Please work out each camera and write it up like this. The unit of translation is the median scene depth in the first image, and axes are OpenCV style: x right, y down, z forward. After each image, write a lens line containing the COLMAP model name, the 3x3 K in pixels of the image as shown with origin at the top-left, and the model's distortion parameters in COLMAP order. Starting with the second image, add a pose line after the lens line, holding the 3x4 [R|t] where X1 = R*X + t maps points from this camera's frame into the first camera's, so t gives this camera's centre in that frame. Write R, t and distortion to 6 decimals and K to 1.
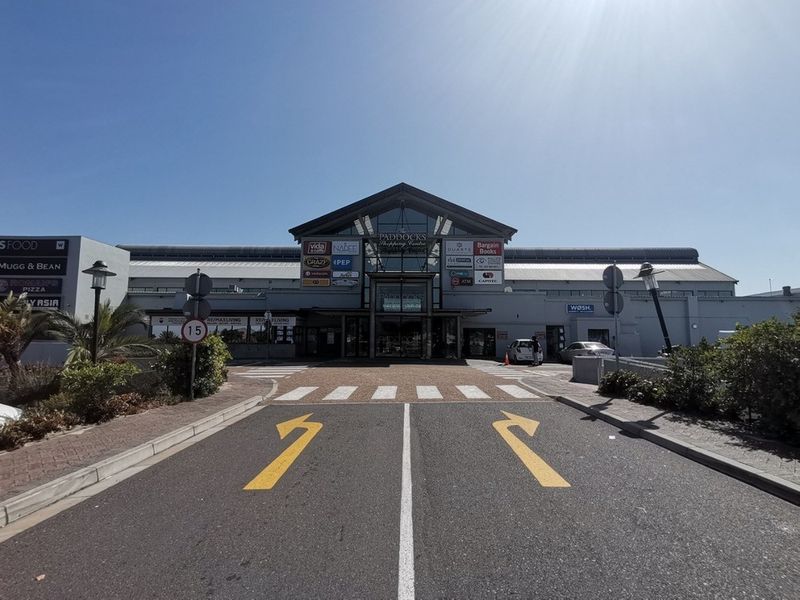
lens RADIAL K [[383.2, 0, 400.0], [0, 383.2, 300.0], [0, 0, 1]] dist [0.001506, 0.000096]
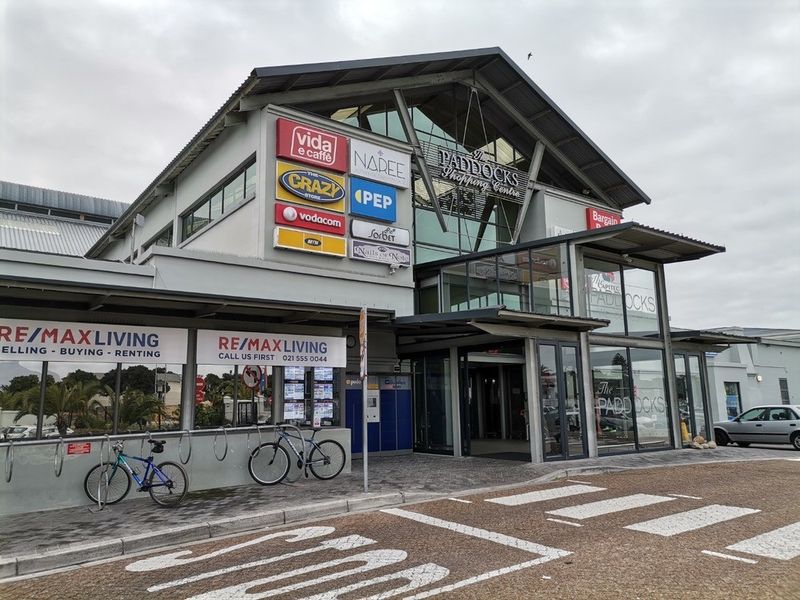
lens RADIAL K [[591.3, 0, 400.0], [0, 591.3, 300.0], [0, 0, 1]] dist [0.033343, 0.002040]
pose [[0.804670, 0.082515, 0.587960, -0.461153], [-0.039485, 0.995540, -0.085677, 0.047023], [-0.592408, 0.045726, 0.804339, 0.525708]]
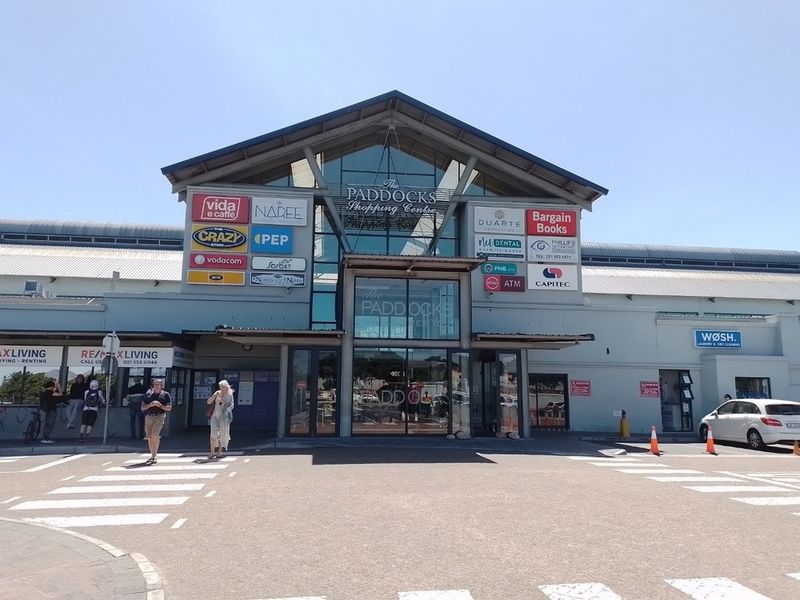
lens RADIAL K [[591.3, 0, 400.0], [0, 591.3, 300.0], [0, 0, 1]] dist [0.033343, 0.002040]
pose [[0.991187, 0.021100, 0.130780, -0.085345], [-0.014532, 0.998594, -0.050977, 0.017142], [-0.131672, 0.048627, 0.990100, 0.218773]]
